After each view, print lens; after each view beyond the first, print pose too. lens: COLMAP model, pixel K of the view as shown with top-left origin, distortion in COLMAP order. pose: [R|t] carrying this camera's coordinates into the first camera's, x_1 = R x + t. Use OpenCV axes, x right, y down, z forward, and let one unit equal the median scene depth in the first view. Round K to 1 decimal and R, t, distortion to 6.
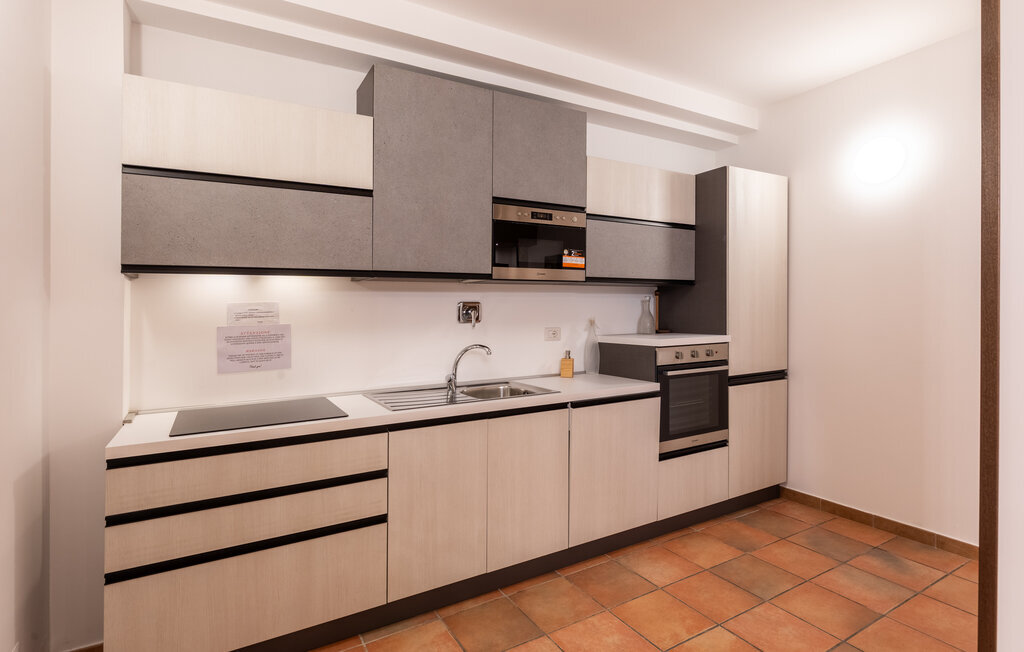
lens RADIAL K [[509.9, 0, 511.9], [0, 509.9, 318.8], [0, 0, 1]] dist [0.002366, 0.000065]
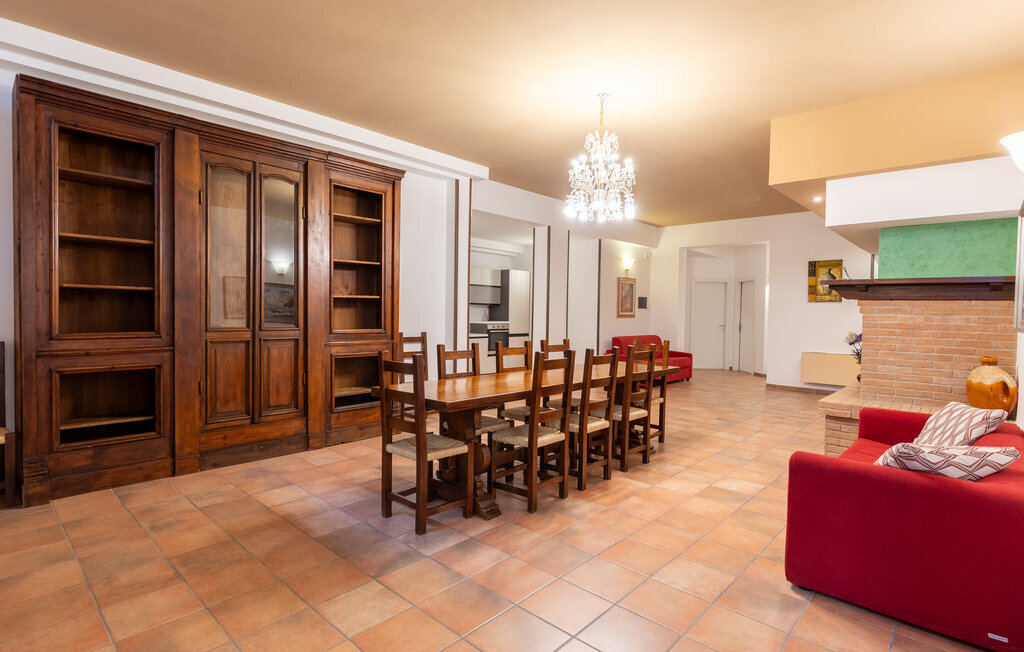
lens RADIAL K [[509.9, 0, 510.4], [0, 509.9, 325.1], [0, 0, 1]] dist [0.002366, 0.000065]
pose [[0.955002, 0.006818, 0.296522, -0.532121], [-0.011199, 0.999852, 0.013077, 0.012168], [-0.296389, -0.015809, 0.954936, -2.102535]]
